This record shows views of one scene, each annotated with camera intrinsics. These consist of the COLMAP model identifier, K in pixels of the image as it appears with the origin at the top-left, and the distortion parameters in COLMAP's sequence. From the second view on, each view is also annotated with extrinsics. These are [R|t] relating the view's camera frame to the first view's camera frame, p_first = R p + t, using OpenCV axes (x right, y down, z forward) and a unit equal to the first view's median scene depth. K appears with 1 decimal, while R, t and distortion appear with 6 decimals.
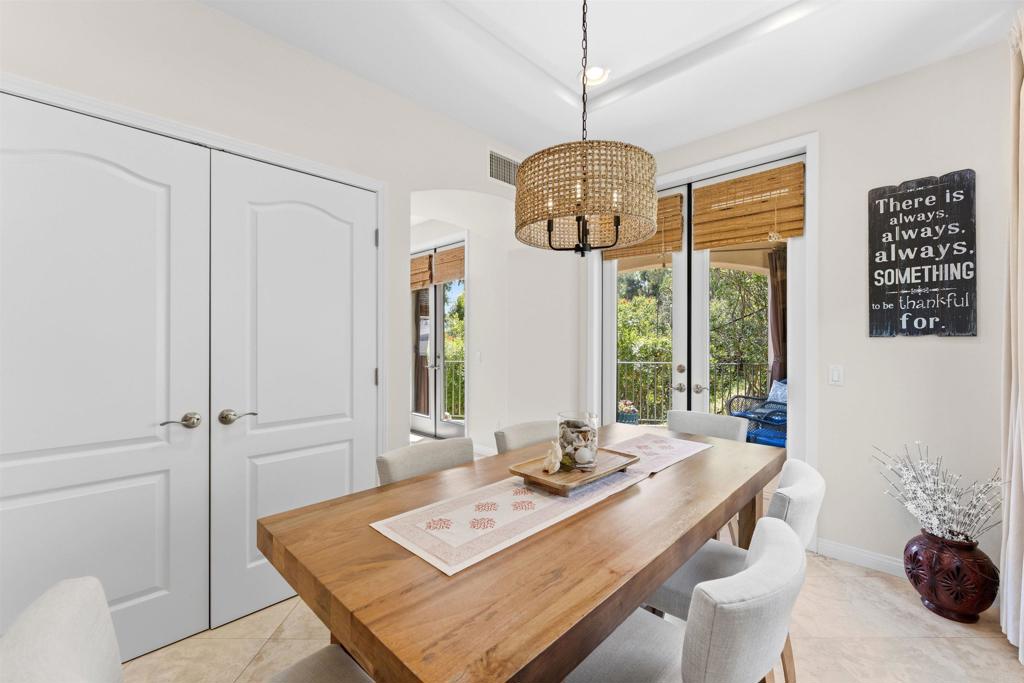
lens RADIAL K [[421.9, 0, 523.0], [0, 421.9, 343.2], [0, 0, 1]] dist [-0.001040, -0.000707]
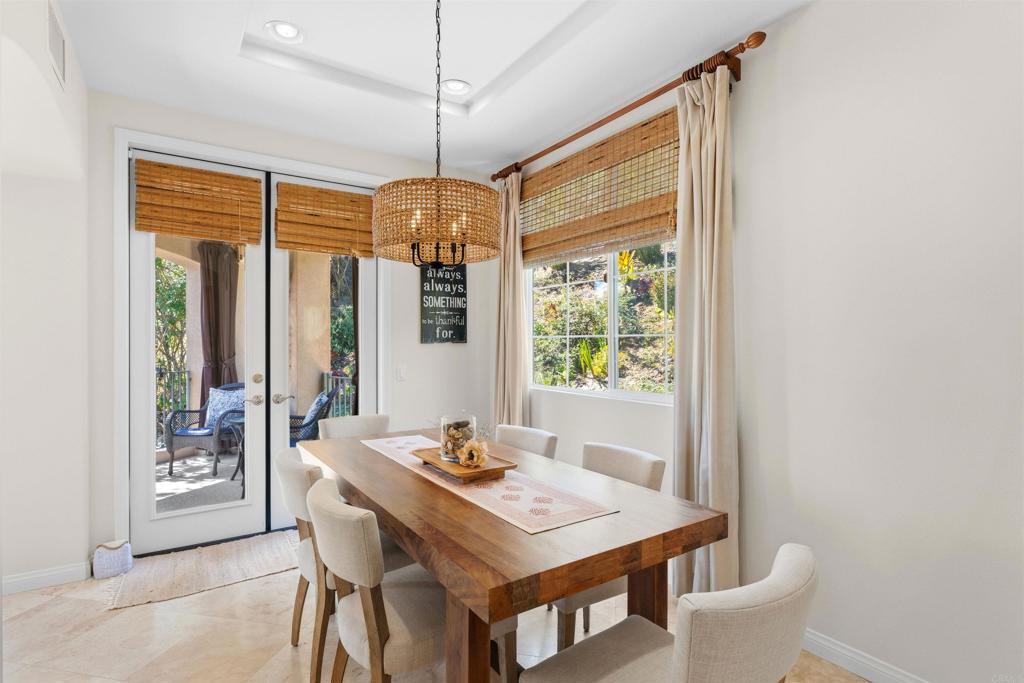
lens RADIAL K [[497.9, 0, 514.0], [0, 497.9, 342.0], [0, 0, 1]] dist [0.000793, 0.000121]
pose [[0.224577, -0.003814, 0.974449, -0.736023], [0.002504, 0.999991, 0.003337, -0.024645], [-0.974453, 0.001691, 0.224584, 0.350479]]
